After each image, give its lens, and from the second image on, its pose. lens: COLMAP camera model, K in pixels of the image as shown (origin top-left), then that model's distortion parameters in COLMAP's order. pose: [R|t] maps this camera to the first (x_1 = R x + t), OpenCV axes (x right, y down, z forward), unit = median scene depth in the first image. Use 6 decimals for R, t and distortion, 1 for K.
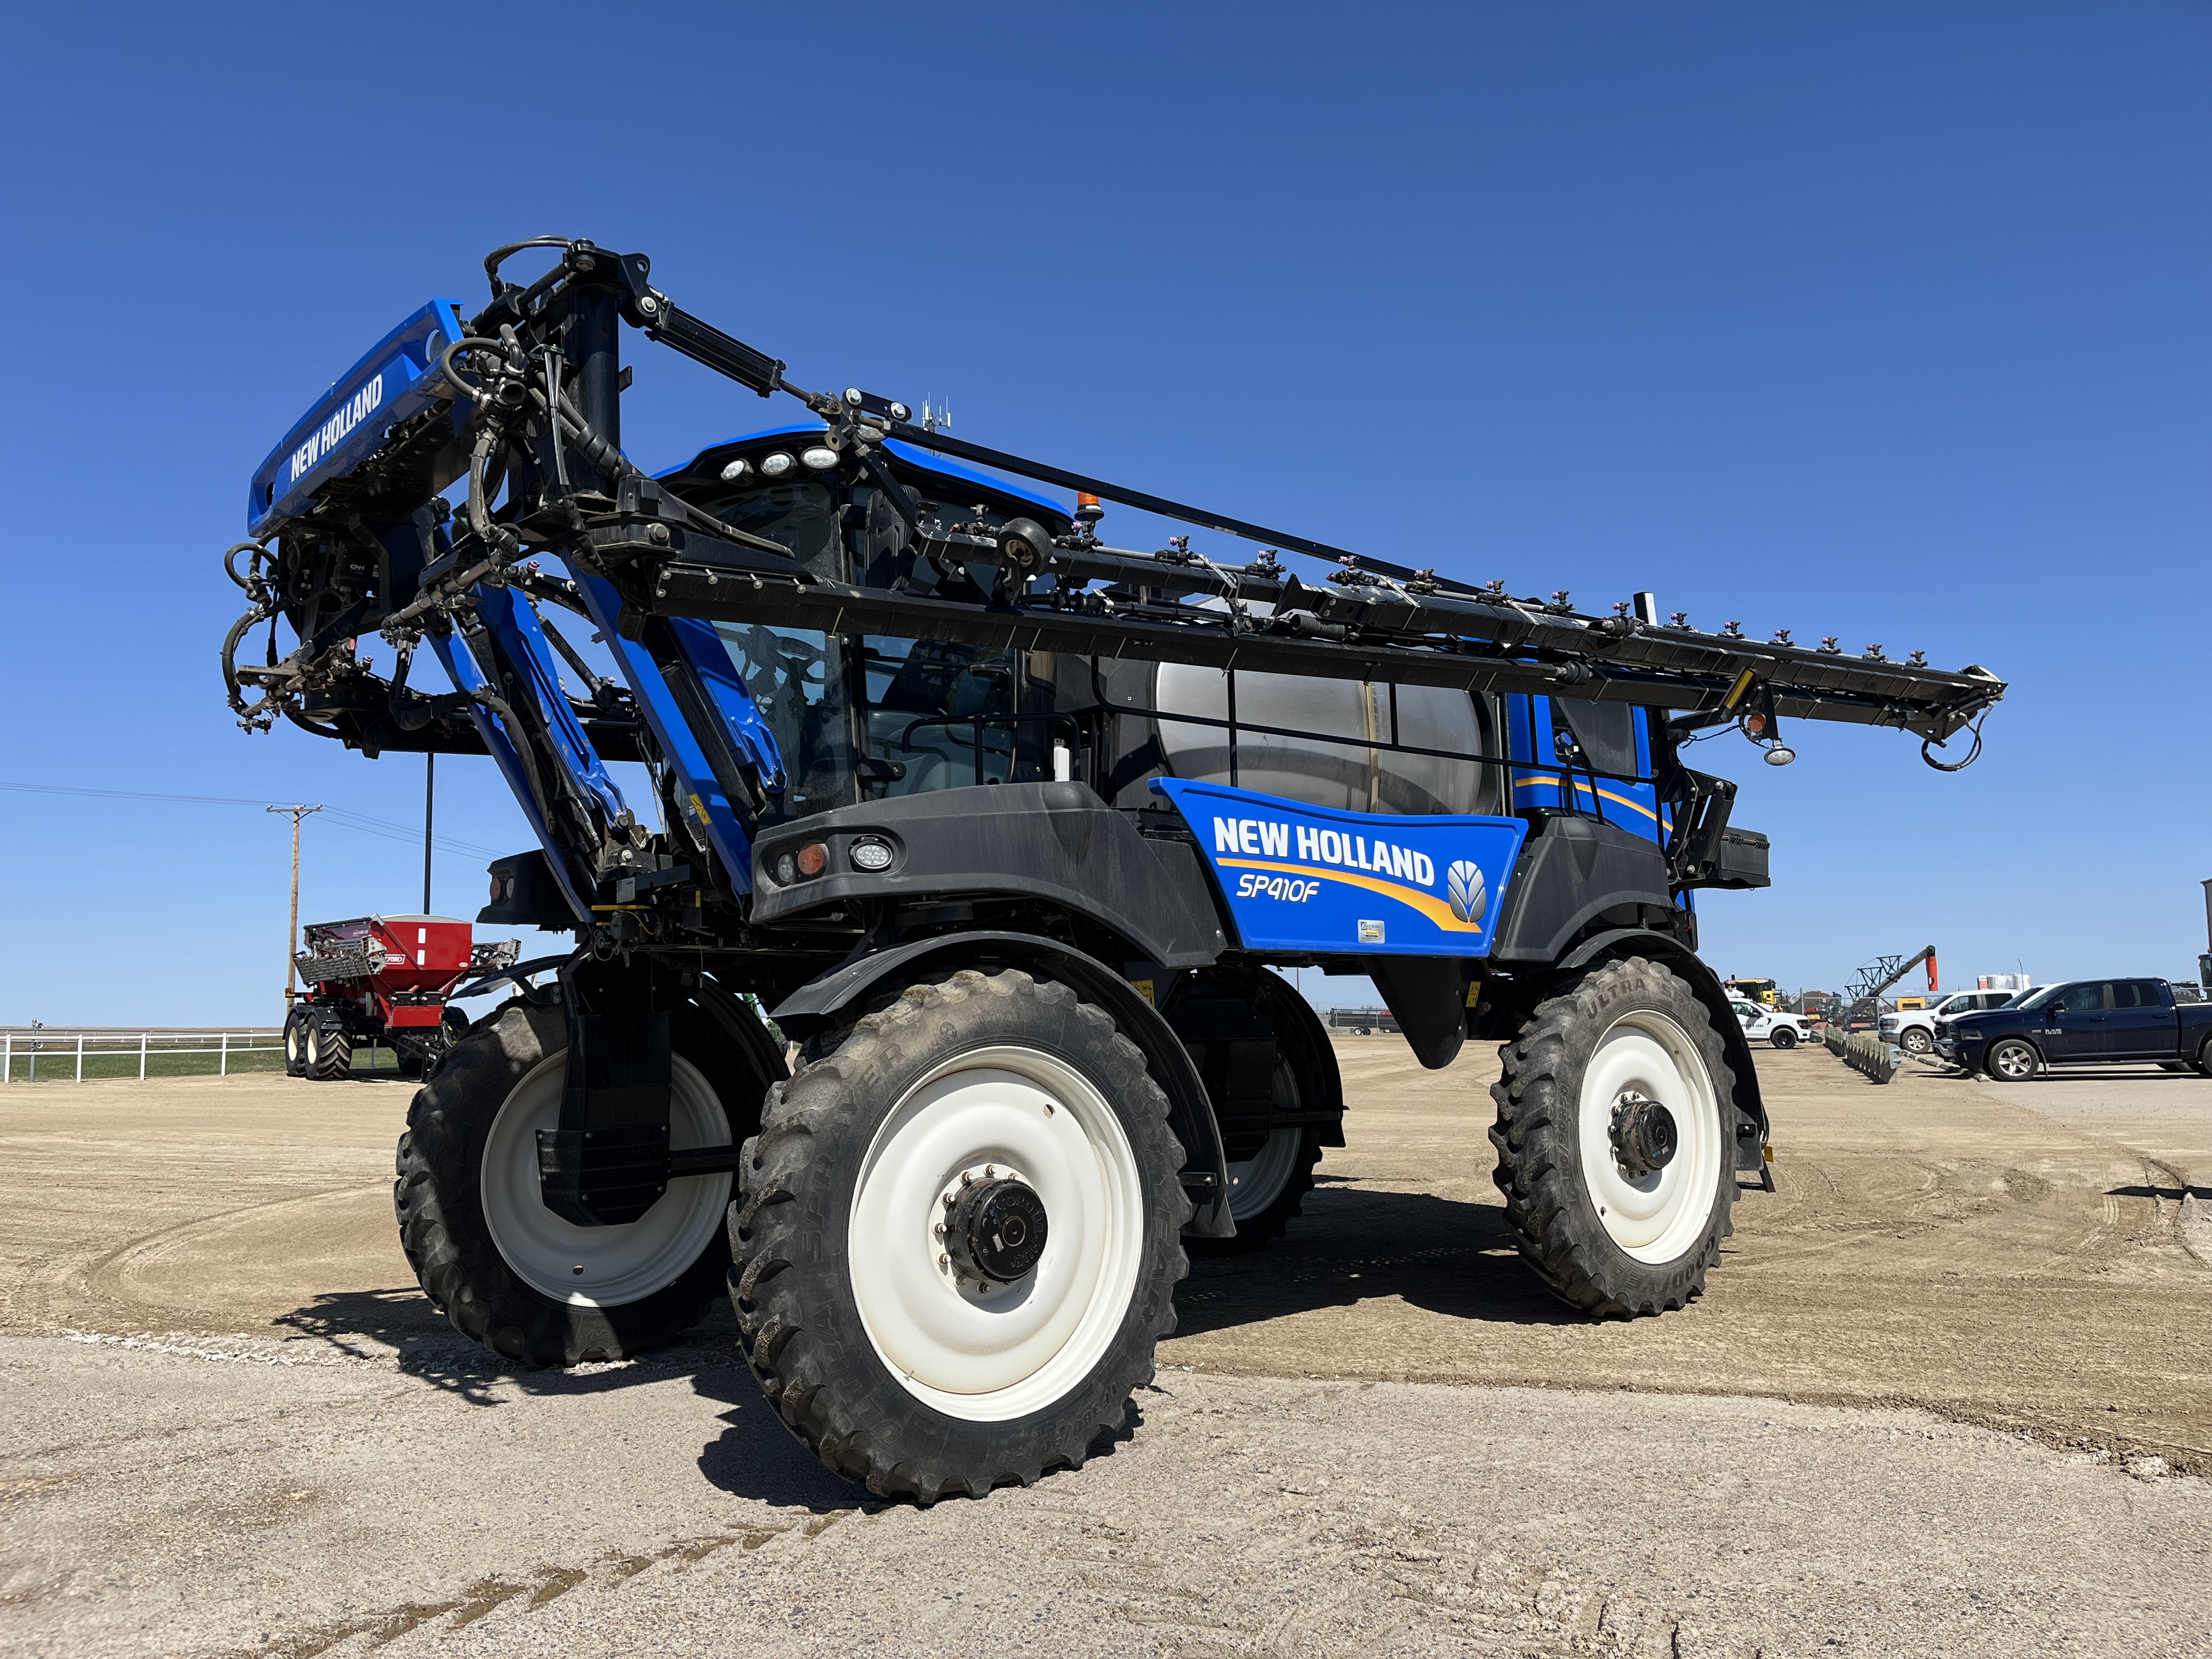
lens RADIAL K [[1677.4, 0, 1106.0], [0, 1677.4, 829.5], [0, 0, 1]] dist [0.051615, -0.057712]
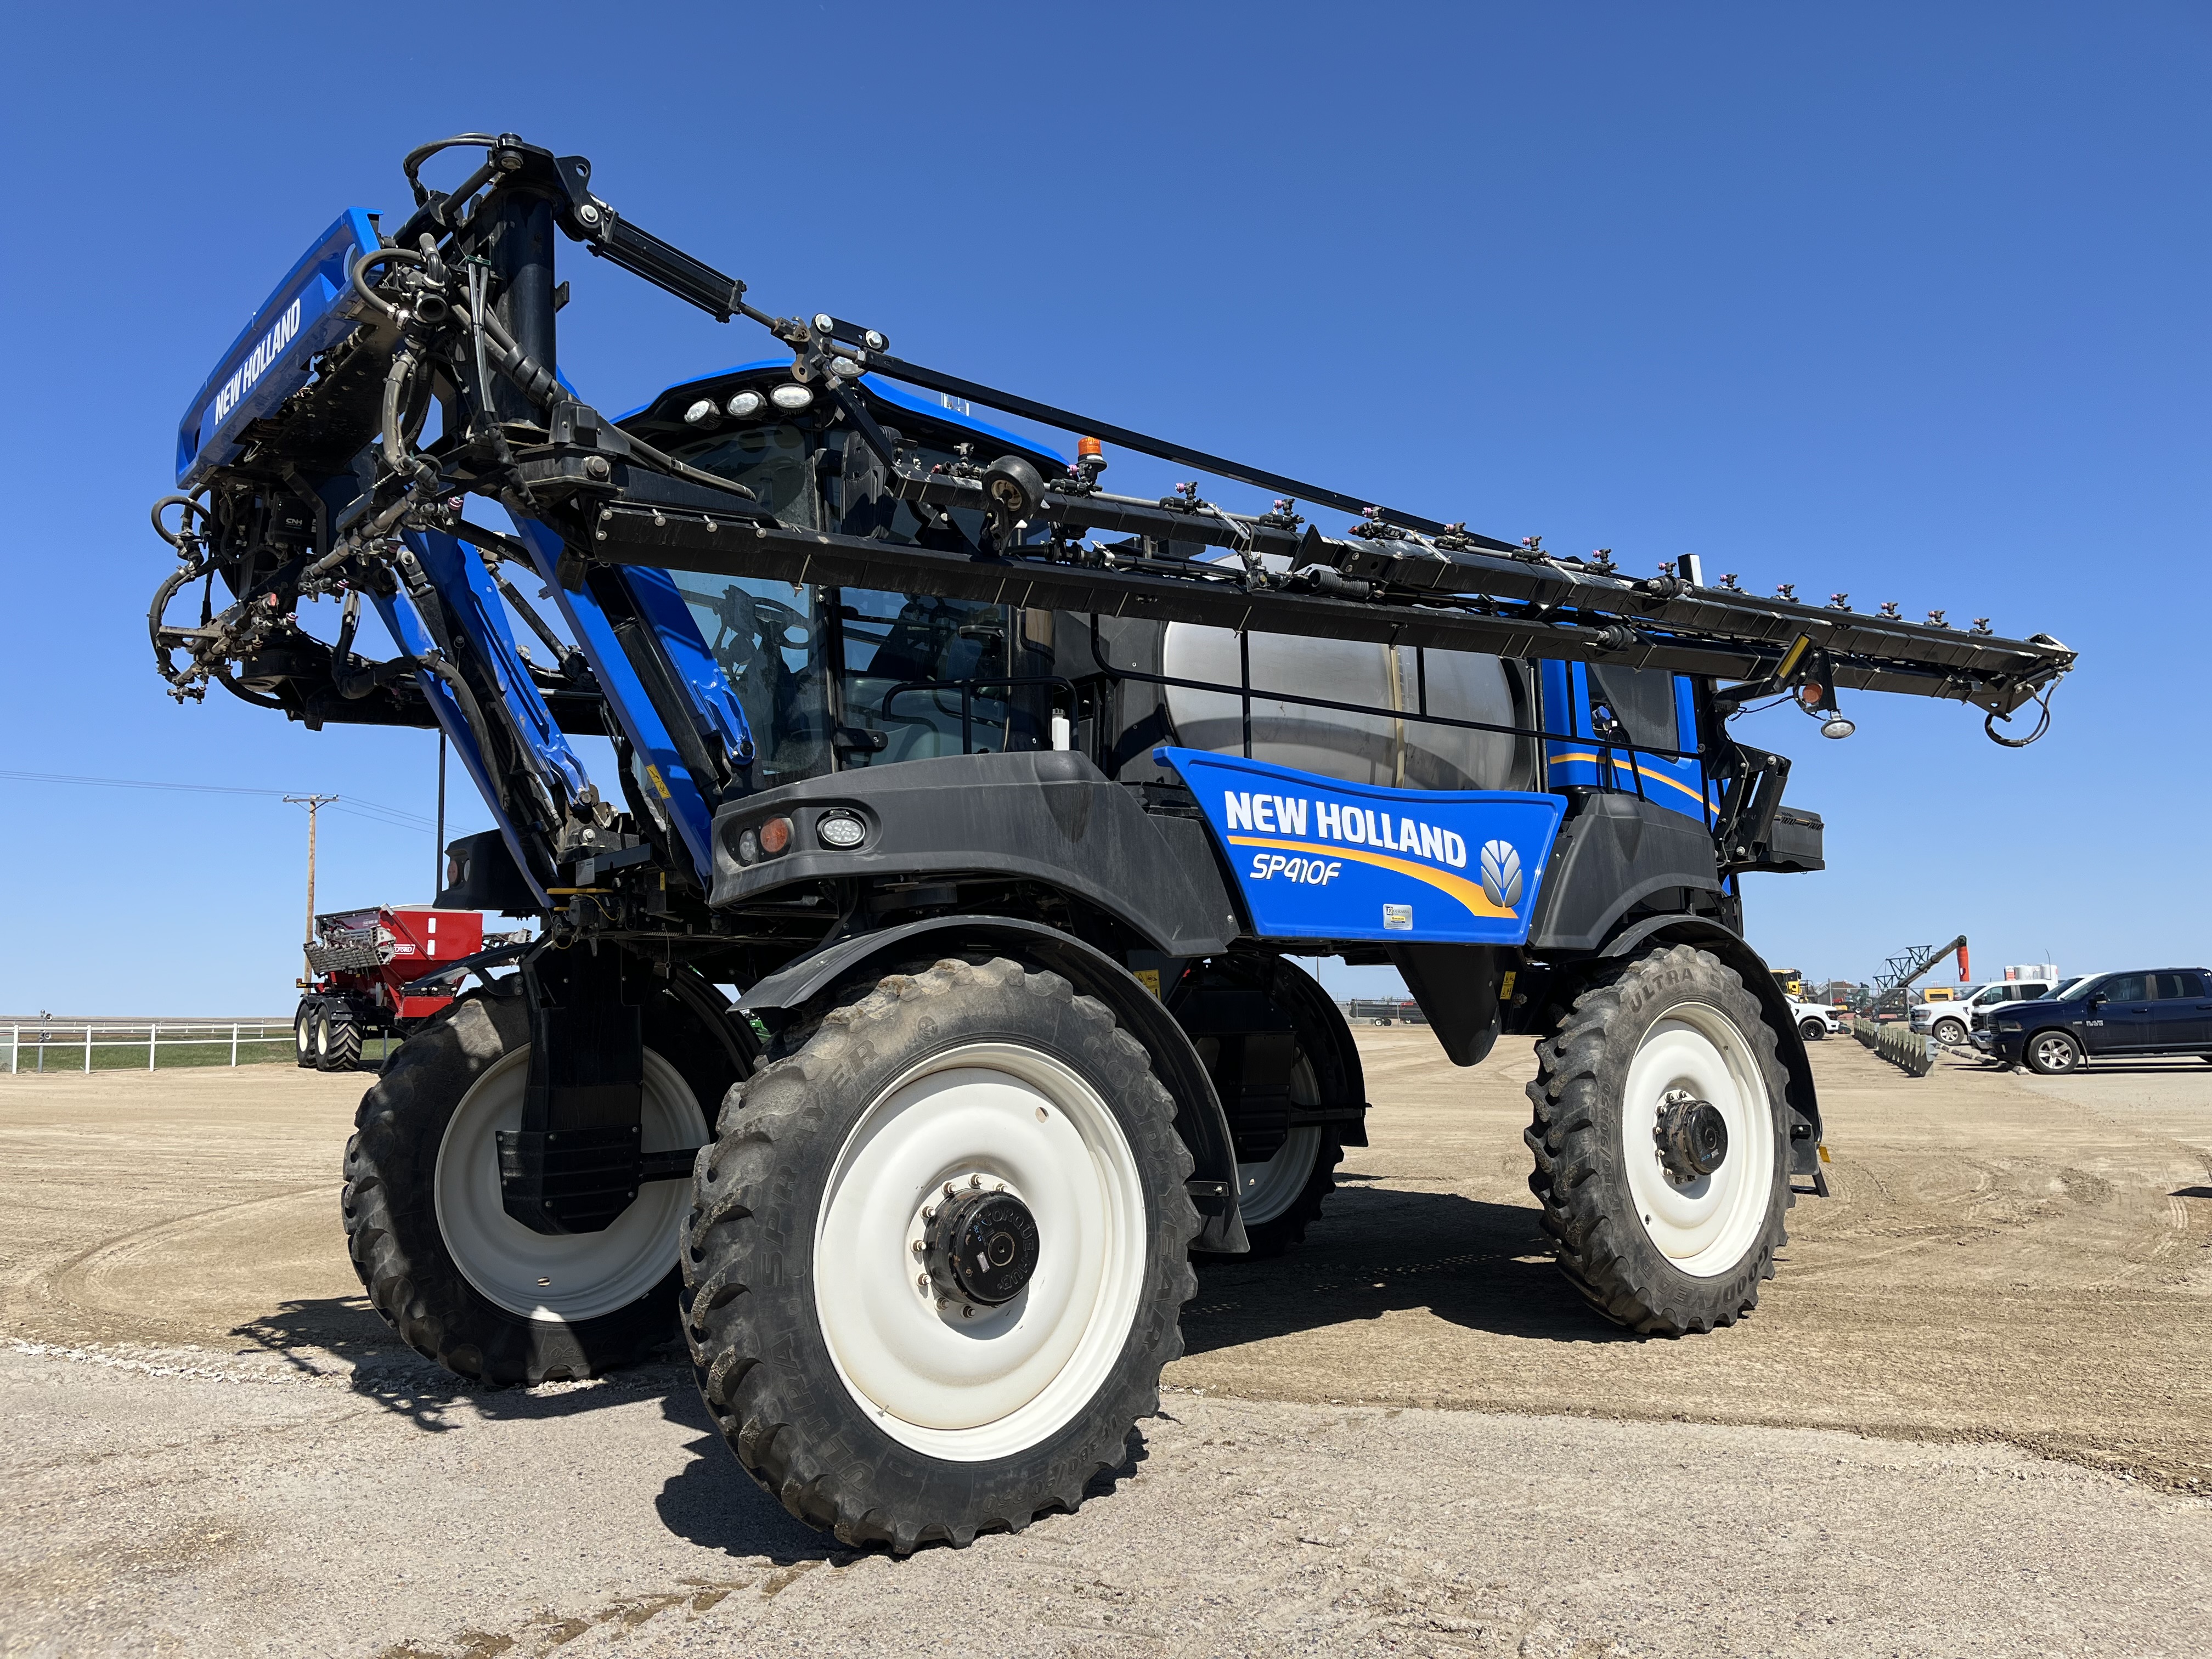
lens RADIAL K [[1677.4, 0, 1106.0], [0, 1677.4, 829.5], [0, 0, 1]] dist [0.051615, -0.057712]
pose [[0.999932, -0.001074, -0.011580, 0.009538], [0.001139, 0.999984, 0.005616, 0.007747], [0.011574, -0.005629, 0.999917, 0.082693]]
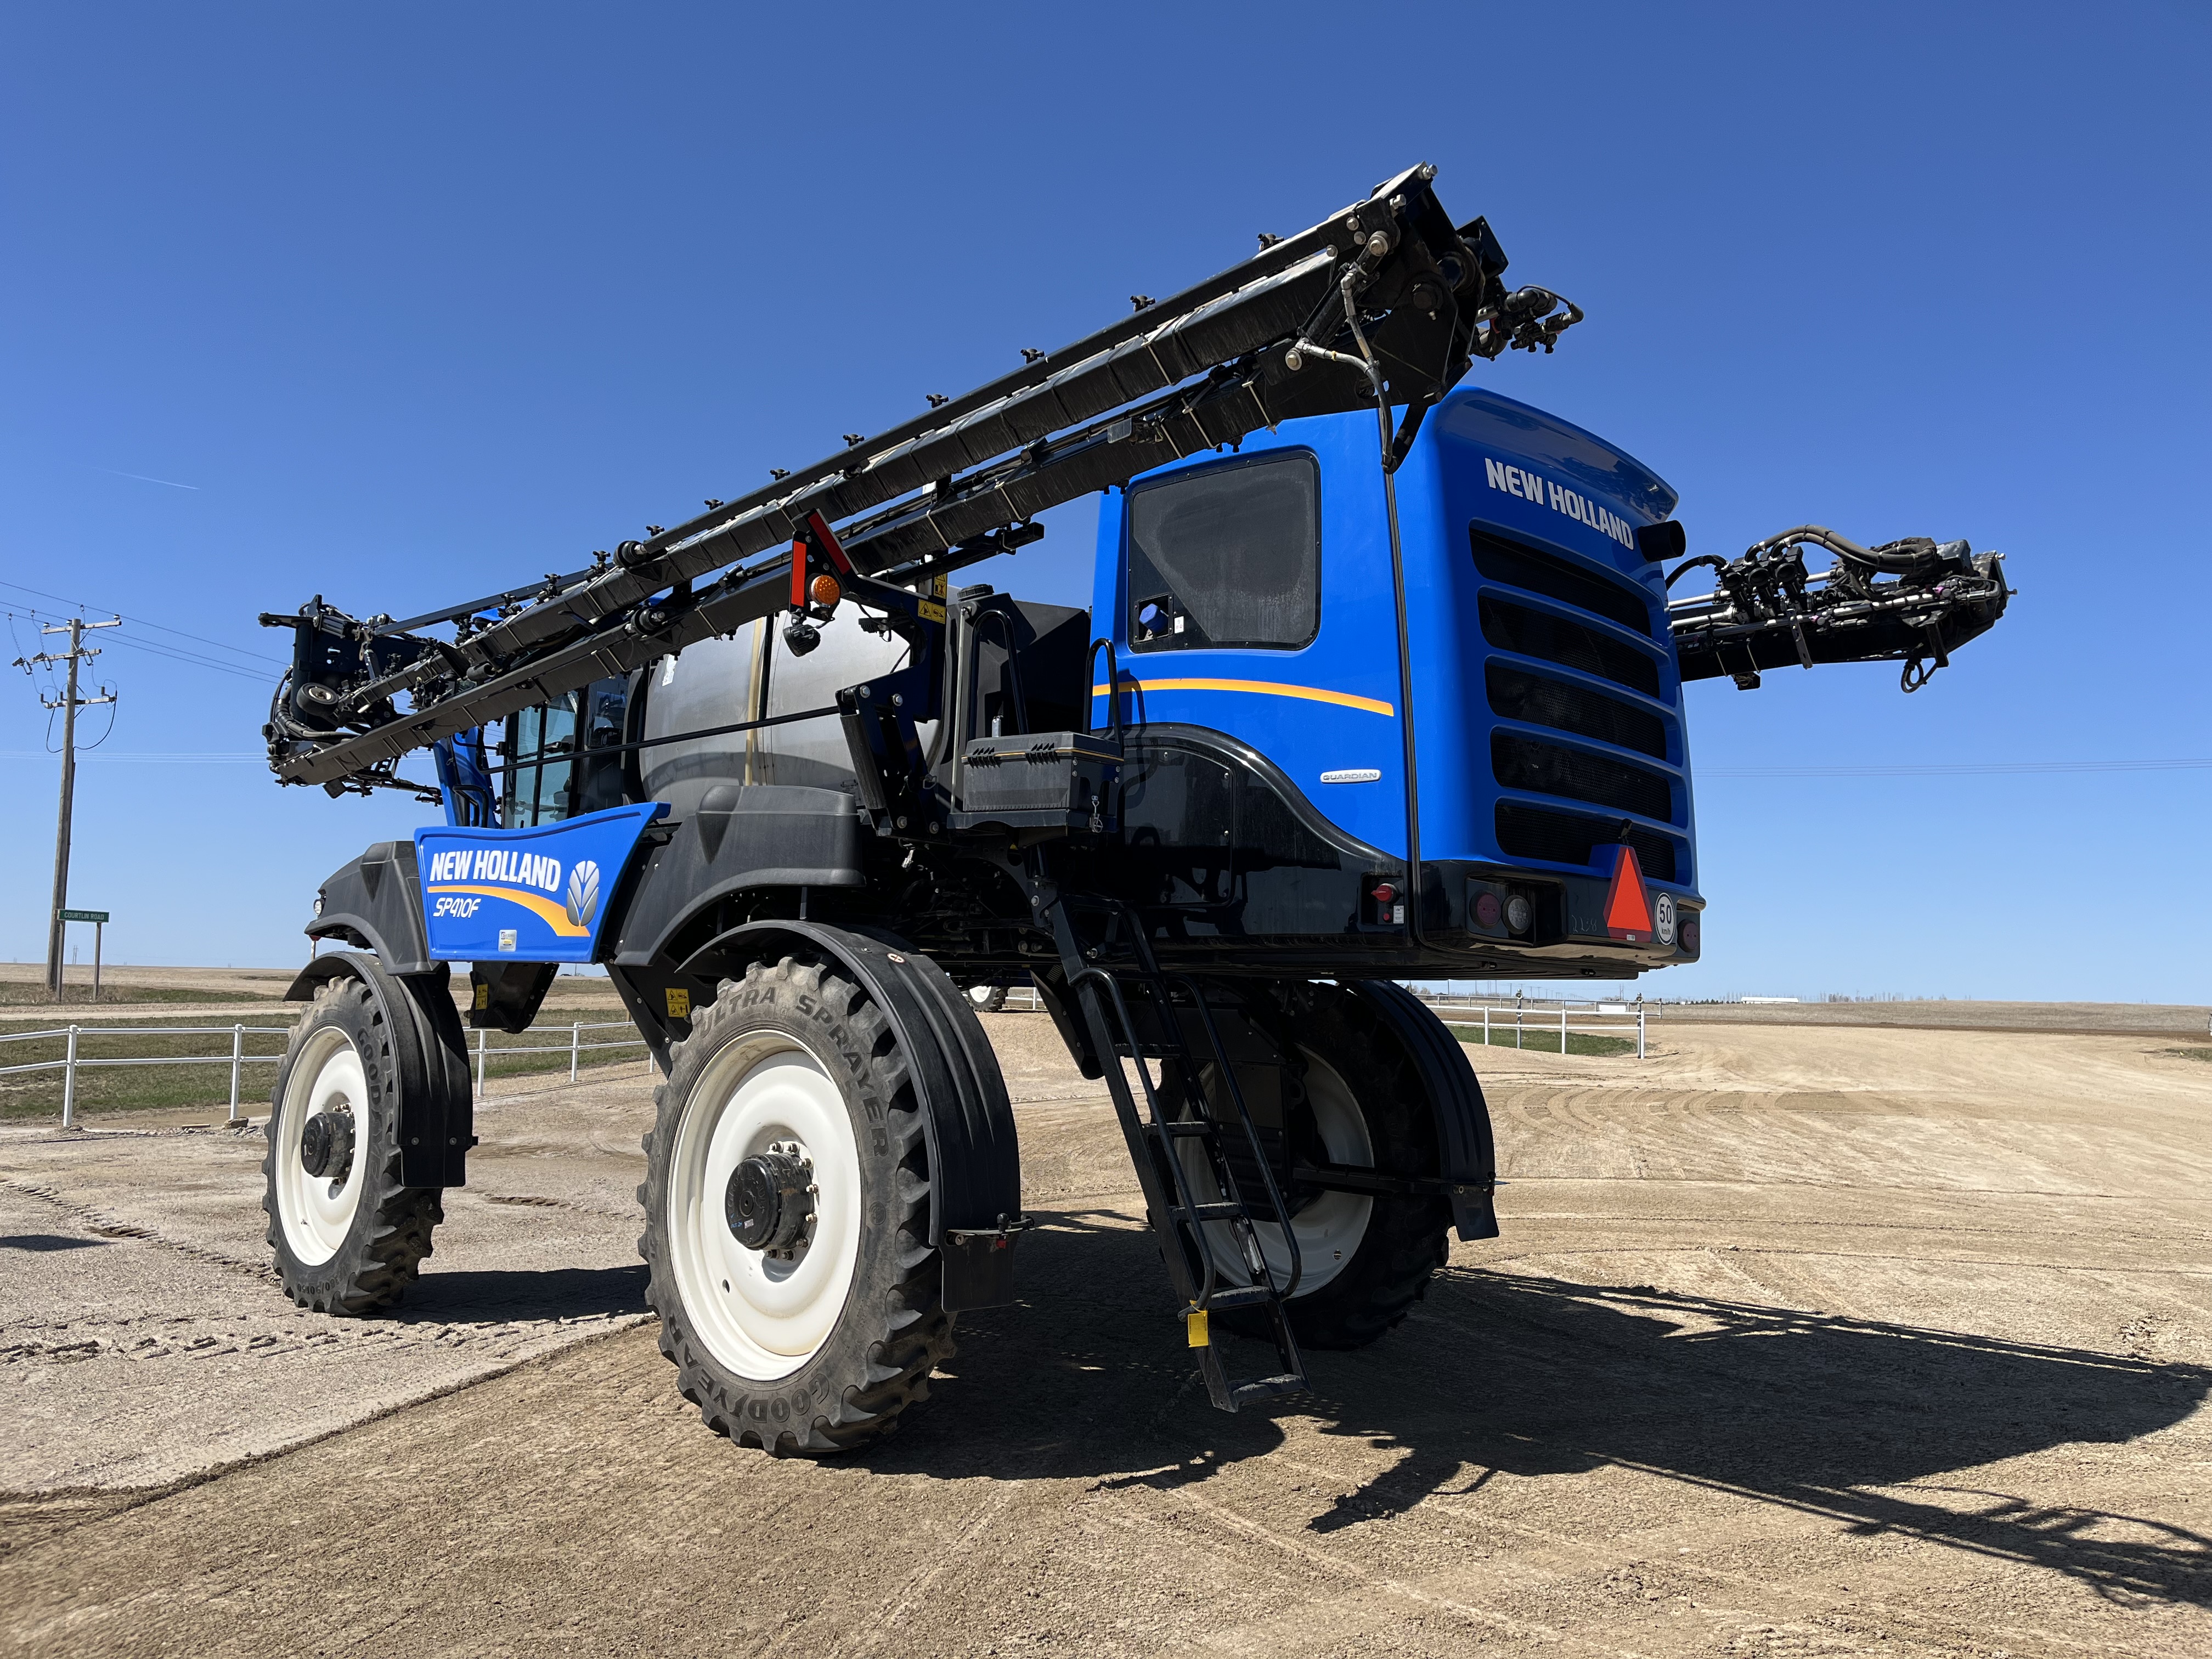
lens RADIAL K [[1677.4, 0, 1106.0], [0, 1677.4, 829.5], [0, 0, 1]] dist [0.051615, -0.057712]
pose [[0.071022, -0.074883, -0.994660, 1.265614], [0.092002, 0.993419, -0.068221, 0.099504], [0.993223, -0.086666, 0.077444, 1.306851]]
